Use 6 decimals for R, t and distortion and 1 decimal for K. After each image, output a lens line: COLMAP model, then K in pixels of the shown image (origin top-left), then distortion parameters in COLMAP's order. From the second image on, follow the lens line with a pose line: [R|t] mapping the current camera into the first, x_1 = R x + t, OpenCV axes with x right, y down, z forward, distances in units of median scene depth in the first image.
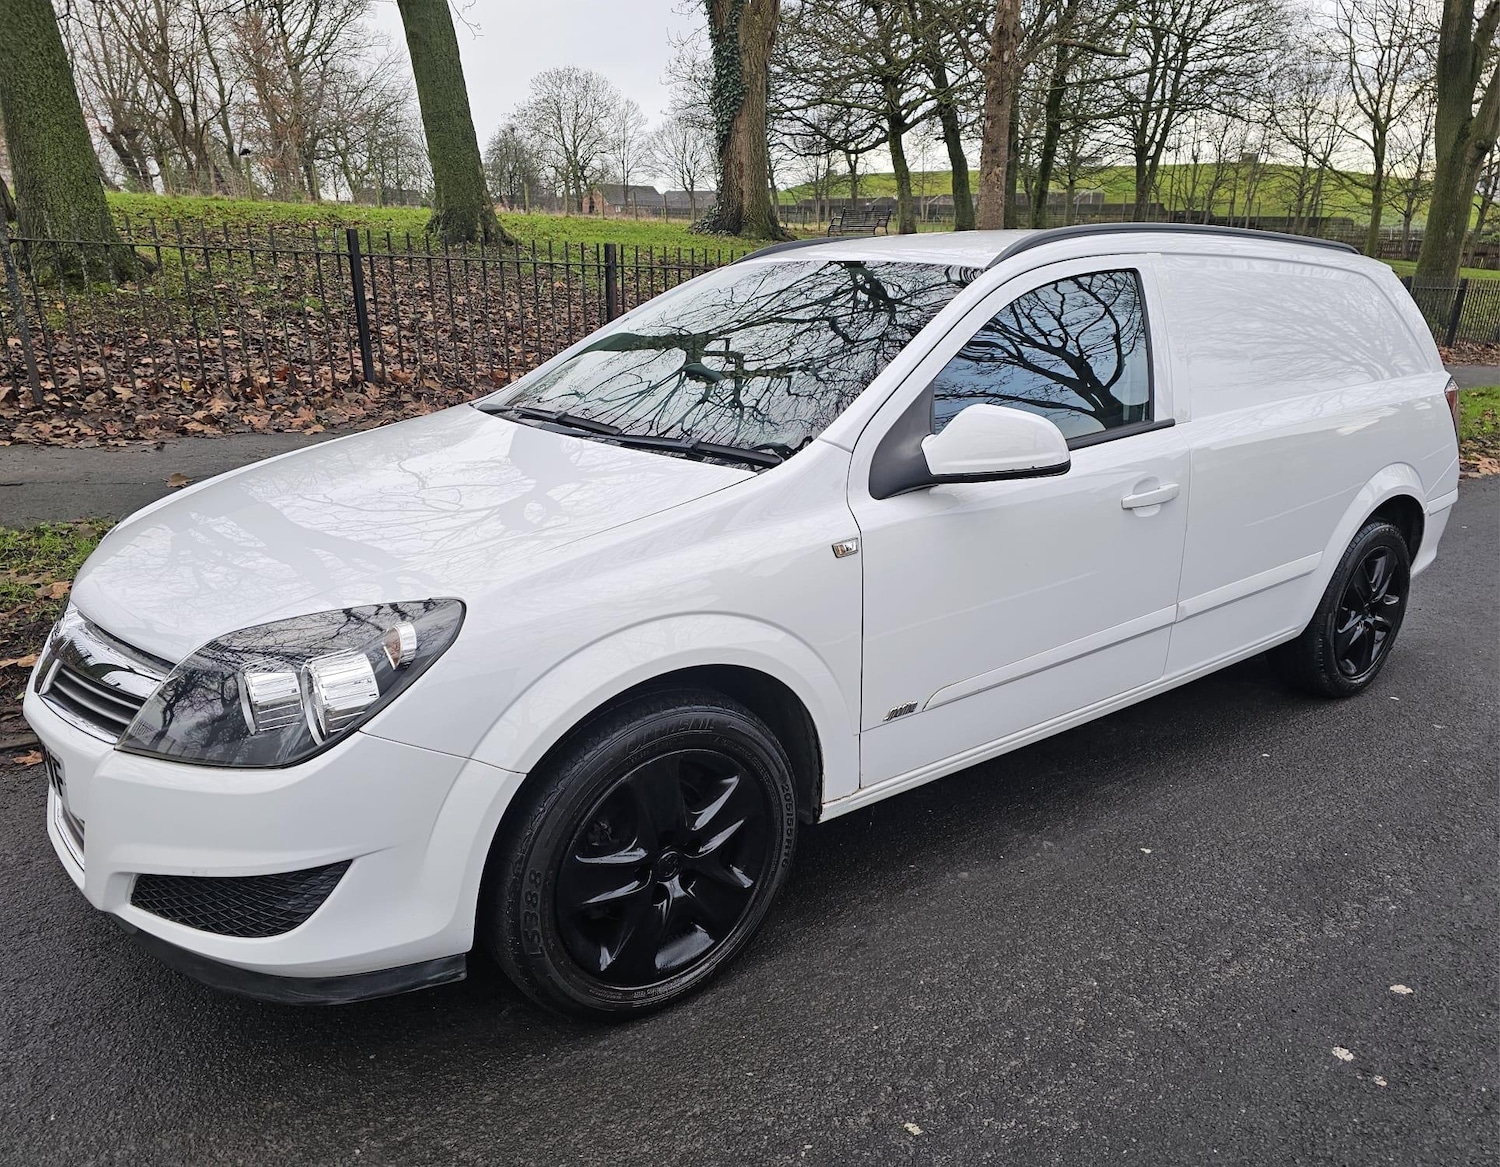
lens RADIAL K [[1023.9, 0, 757.4], [0, 1023.9, 581.9], [0, 0, 1]] dist [0.042598, -0.020481]
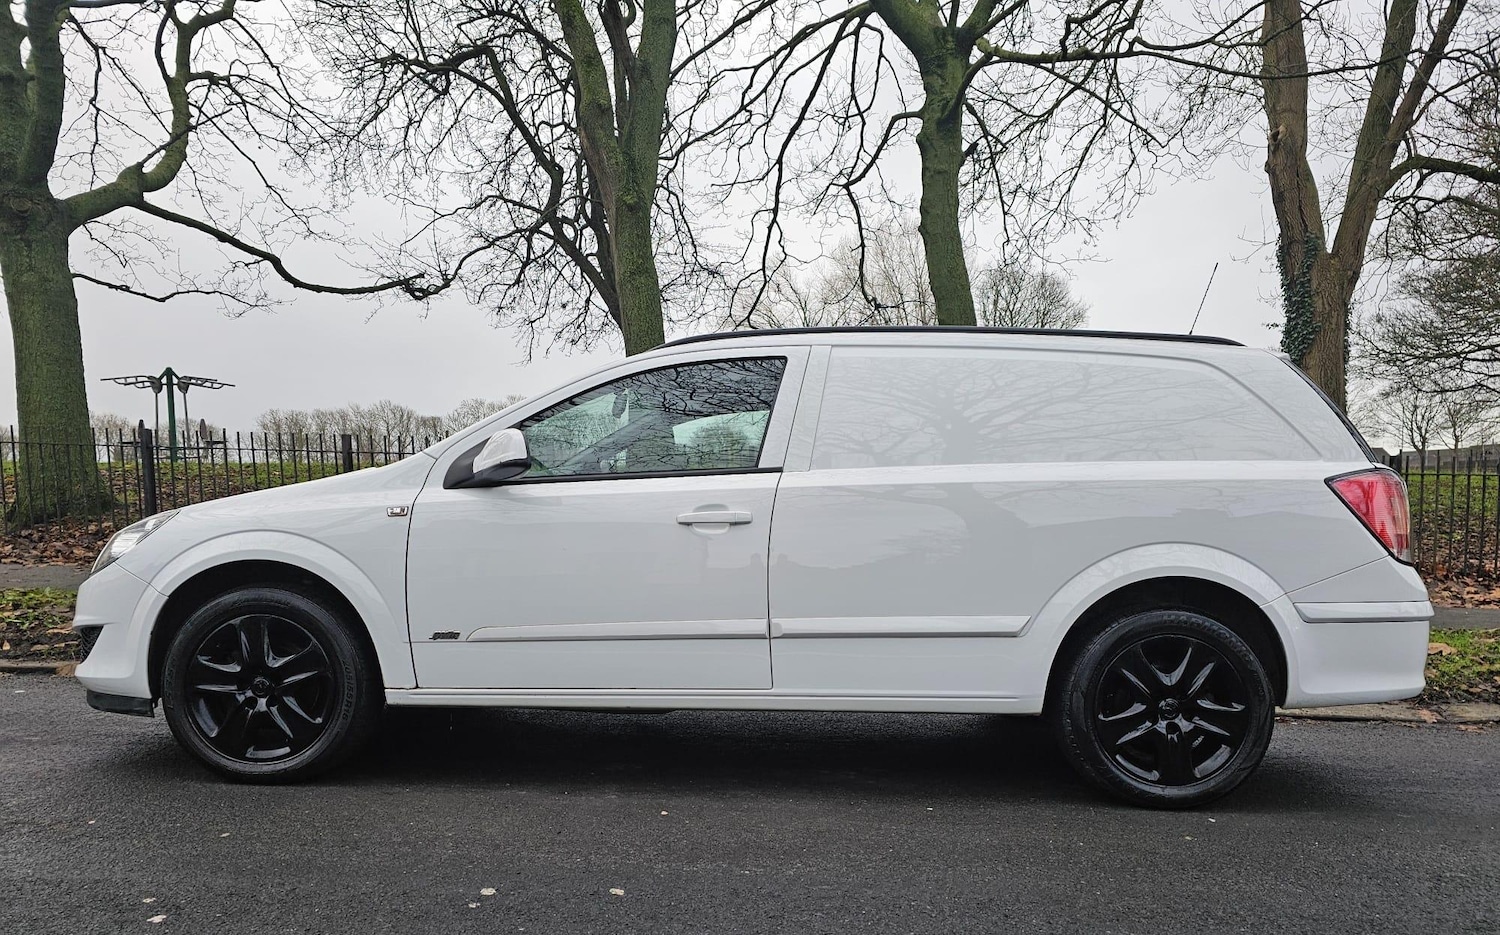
lens RADIAL K [[985.5, 0, 759.5], [0, 985.5, 561.2], [0, 0, 1]] dist [0.047892, -0.027968]
pose [[0.782928, 0.015320, -0.621923, 0.902897], [-0.181230, 0.961954, -0.204451, 0.153650], [0.595129, 0.272782, 0.755917, 0.123259]]
